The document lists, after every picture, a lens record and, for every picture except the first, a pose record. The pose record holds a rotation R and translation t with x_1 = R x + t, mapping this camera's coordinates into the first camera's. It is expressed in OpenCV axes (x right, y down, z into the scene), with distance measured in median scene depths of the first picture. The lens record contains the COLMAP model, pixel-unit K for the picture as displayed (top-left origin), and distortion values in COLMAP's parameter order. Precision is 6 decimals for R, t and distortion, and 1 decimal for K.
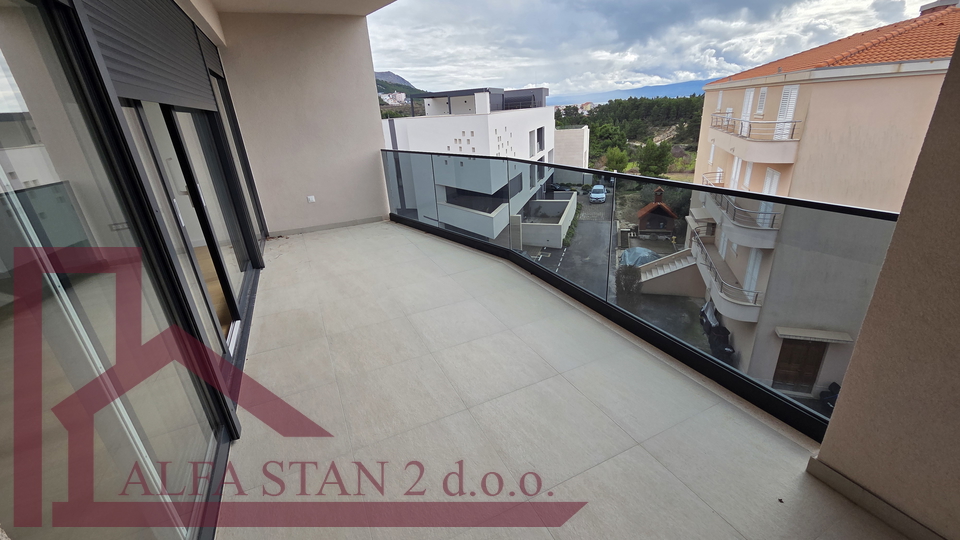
lens RADIAL K [[395.7, 0, 480.1], [0, 395.7, 270.3], [0, 0, 1]] dist [0.008528, -0.002140]
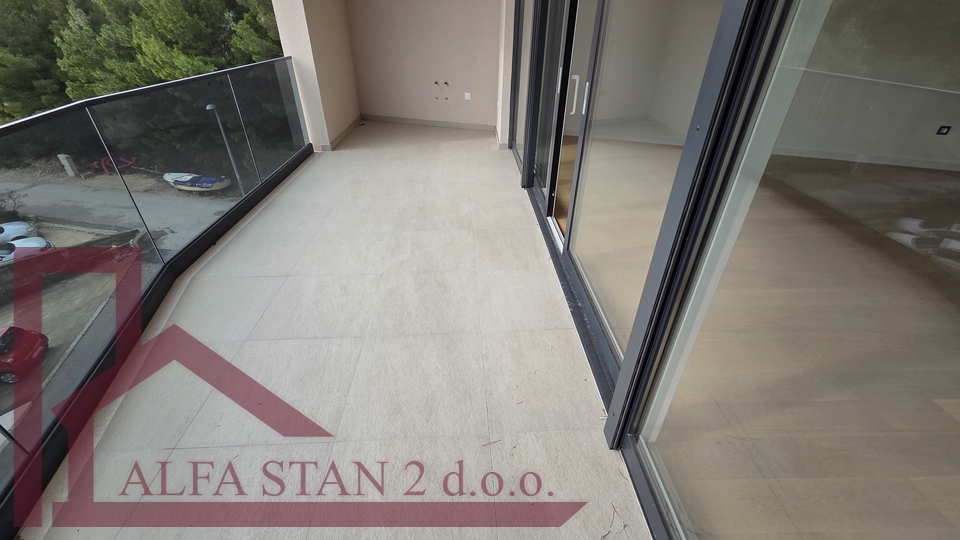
lens RADIAL K [[395.7, 0, 478.9], [0, 395.7, 267.2], [0, 0, 1]] dist [0.008528, -0.002140]
pose [[-0.918976, -0.161254, 0.359835, -0.763890], [0.192765, 0.612359, 0.766719, -0.556240], [-0.343984, 0.773960, -0.531659, 1.562732]]
